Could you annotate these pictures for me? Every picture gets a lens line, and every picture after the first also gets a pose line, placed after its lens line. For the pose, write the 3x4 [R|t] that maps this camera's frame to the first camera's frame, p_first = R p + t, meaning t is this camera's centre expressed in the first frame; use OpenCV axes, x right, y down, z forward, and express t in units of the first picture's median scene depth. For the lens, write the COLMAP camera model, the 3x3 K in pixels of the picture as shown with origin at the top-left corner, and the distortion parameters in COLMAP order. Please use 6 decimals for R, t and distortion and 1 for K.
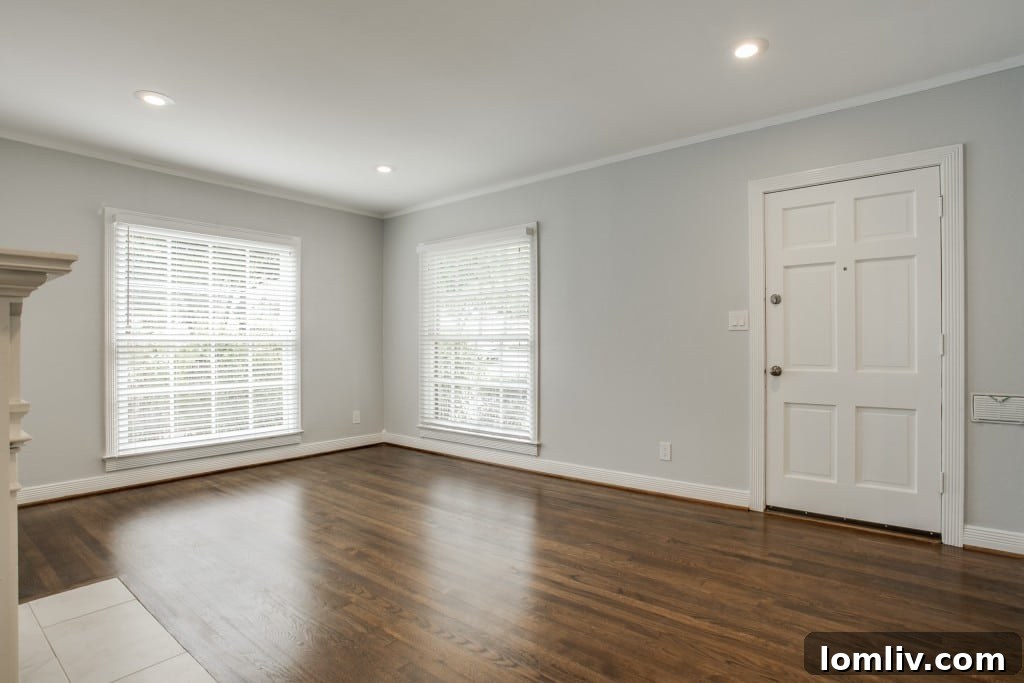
lens RADIAL K [[524.3, 0, 528.4], [0, 524.3, 346.0], [0, 0, 1]] dist [-0.014033, 0.000159]
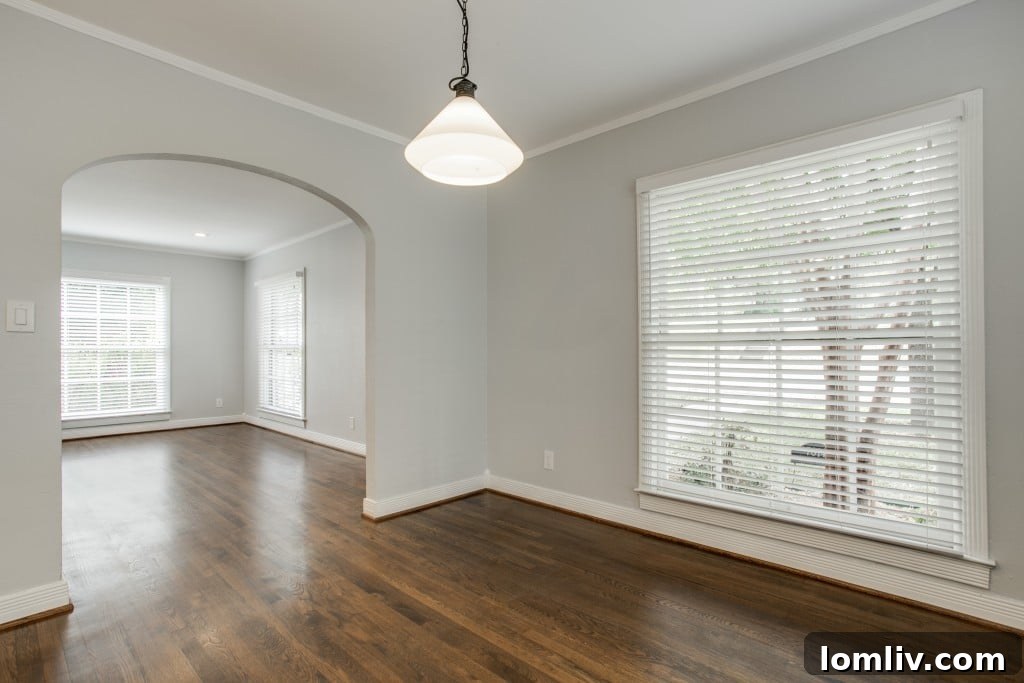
lens RADIAL K [[500.6, 0, 515.9], [0, 500.6, 348.0], [0, 0, 1]] dist [-0.015642, 0.007485]
pose [[0.996686, -0.001679, -0.081326, 0.643758], [0.001329, 0.999990, -0.004359, -0.005054], [0.081333, 0.004236, 0.996678, -0.303074]]
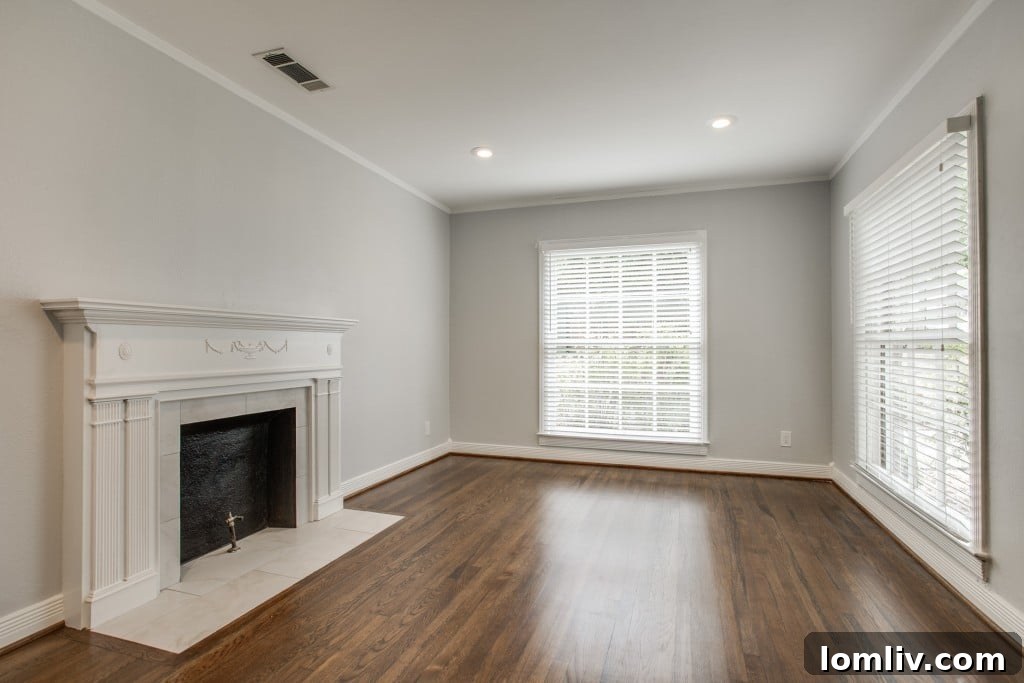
lens RADIAL K [[500.6, 0, 517.7], [0, 500.6, 338.9], [0, 0, 1]] dist [-0.015642, 0.007485]
pose [[0.353599, -0.011996, -0.935320, 0.264732], [-0.005325, 0.999876, -0.014837, -0.002808], [0.935382, 0.010227, 0.353491, 0.392478]]
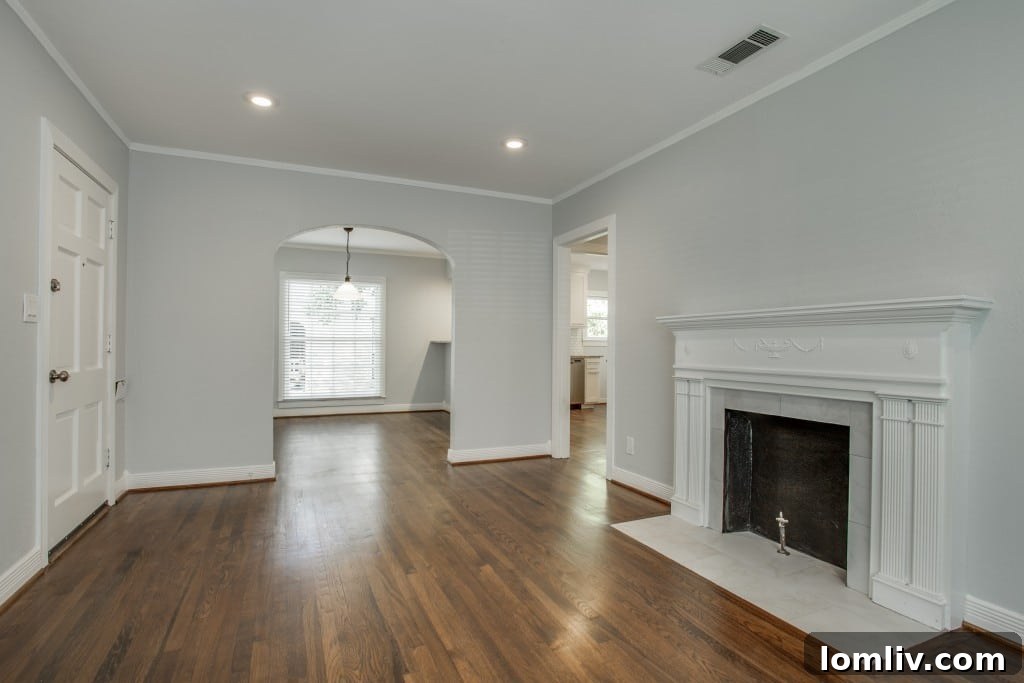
lens RADIAL K [[500.6, 0, 515.5], [0, 500.6, 339.6], [0, 0, 1]] dist [-0.015642, 0.007485]
pose [[-0.899006, 0.005122, 0.437906, -0.288536], [0.000864, 0.999950, -0.009923, -0.002047], [-0.437935, -0.008542, -0.898966, 0.866372]]
